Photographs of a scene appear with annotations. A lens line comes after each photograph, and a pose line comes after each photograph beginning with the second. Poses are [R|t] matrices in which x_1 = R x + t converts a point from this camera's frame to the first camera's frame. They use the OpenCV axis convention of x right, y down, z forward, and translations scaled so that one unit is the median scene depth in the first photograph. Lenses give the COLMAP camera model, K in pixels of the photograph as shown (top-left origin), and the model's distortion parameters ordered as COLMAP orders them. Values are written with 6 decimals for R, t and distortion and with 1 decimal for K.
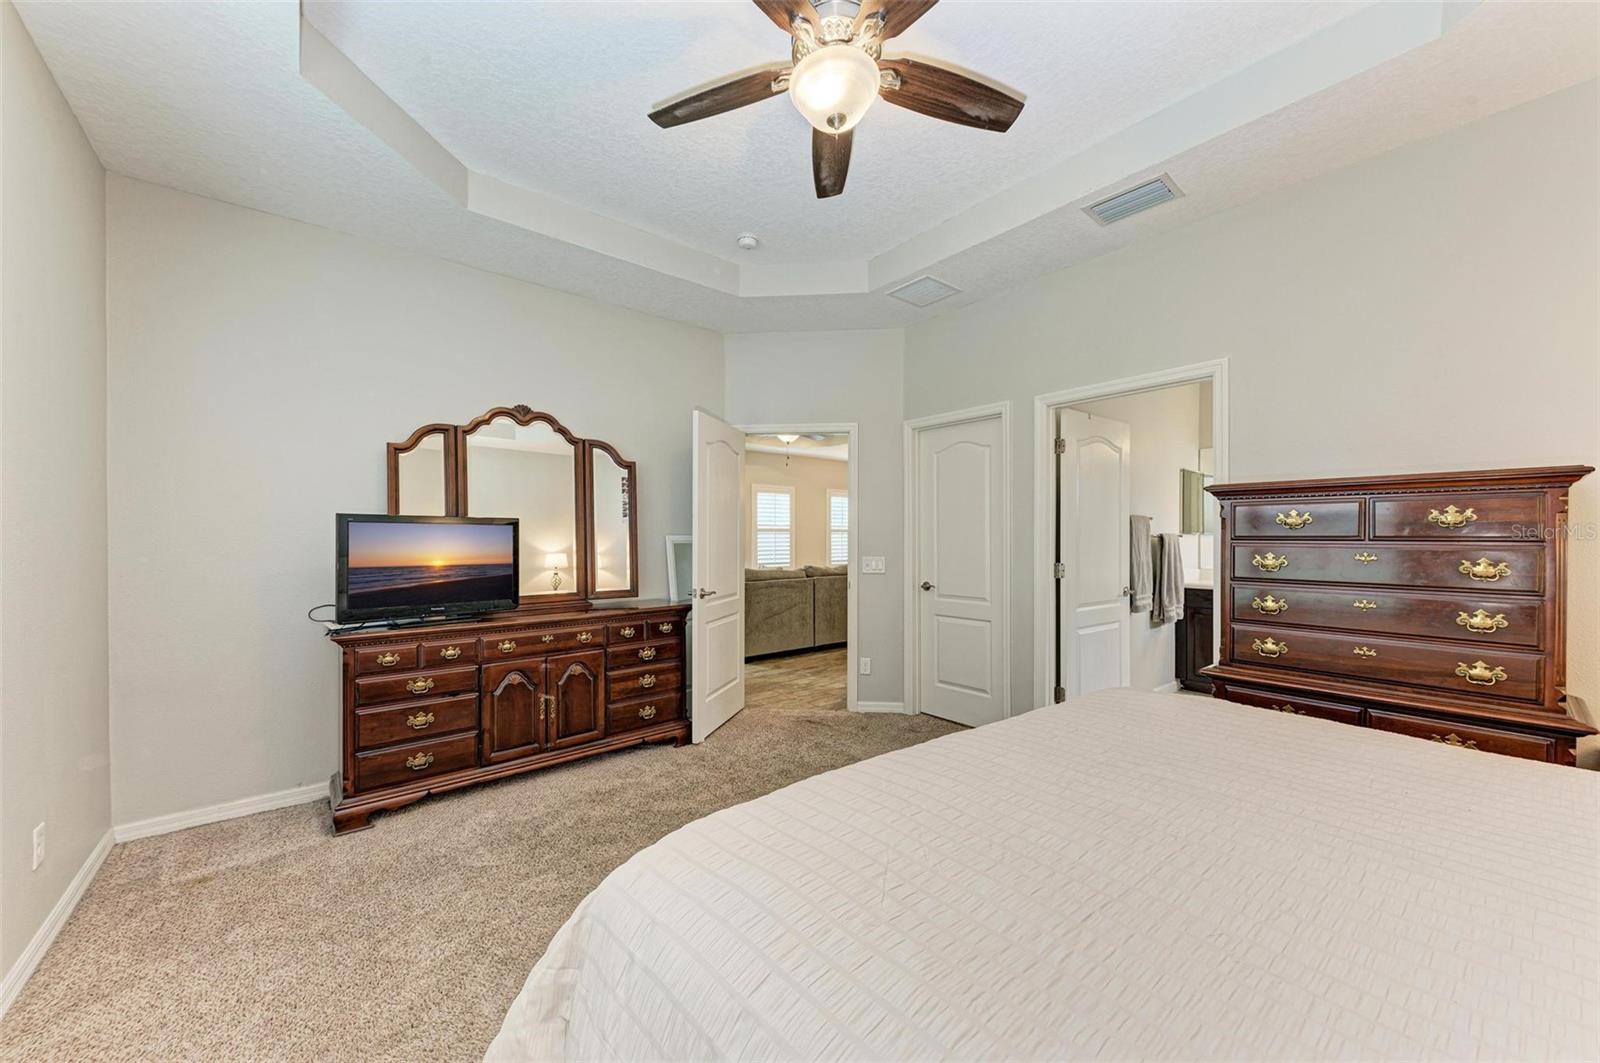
lens RADIAL K [[590.8, 0, 799.5], [0, 590.8, 537.7], [0, 0, 1]] dist [-0.000505, -0.000311]
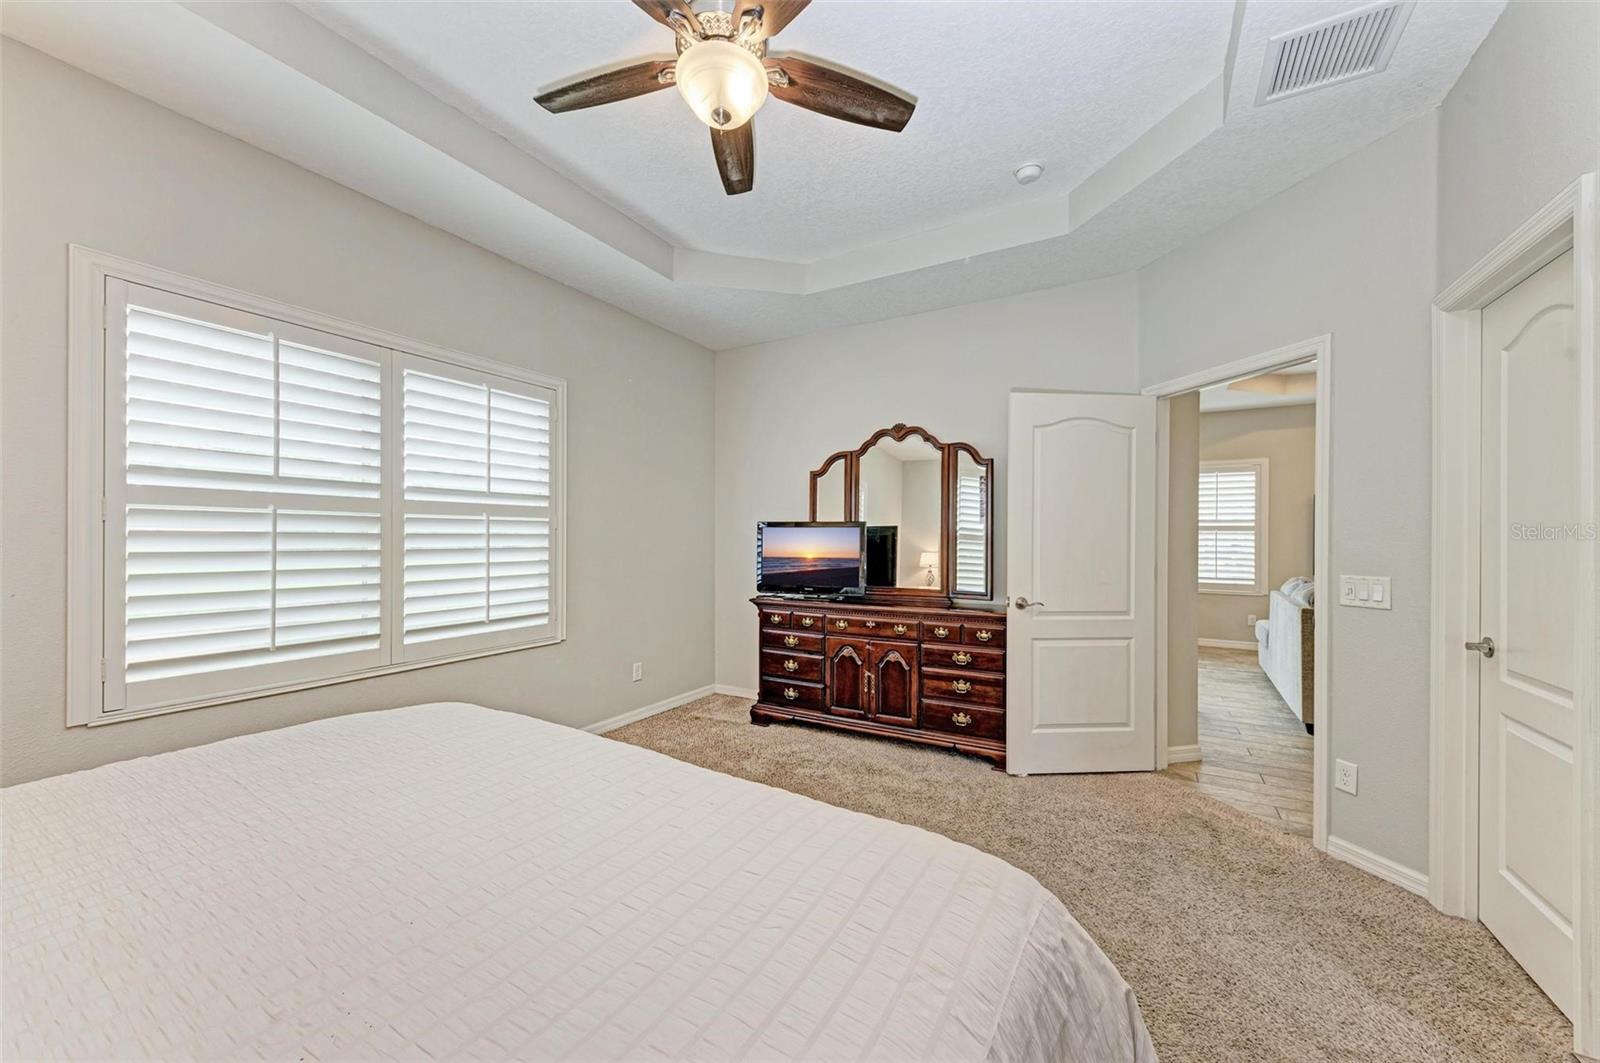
lens RADIAL K [[590.8, 0, 799.2], [0, 590.8, 538.8], [0, 0, 1]] dist [-0.000505, -0.000311]
pose [[0.334944, 0.004637, -0.942227, 0.578602], [-0.002756, 0.999988, 0.003942, -0.002305], [0.942234, 0.001276, 0.334953, 0.439308]]
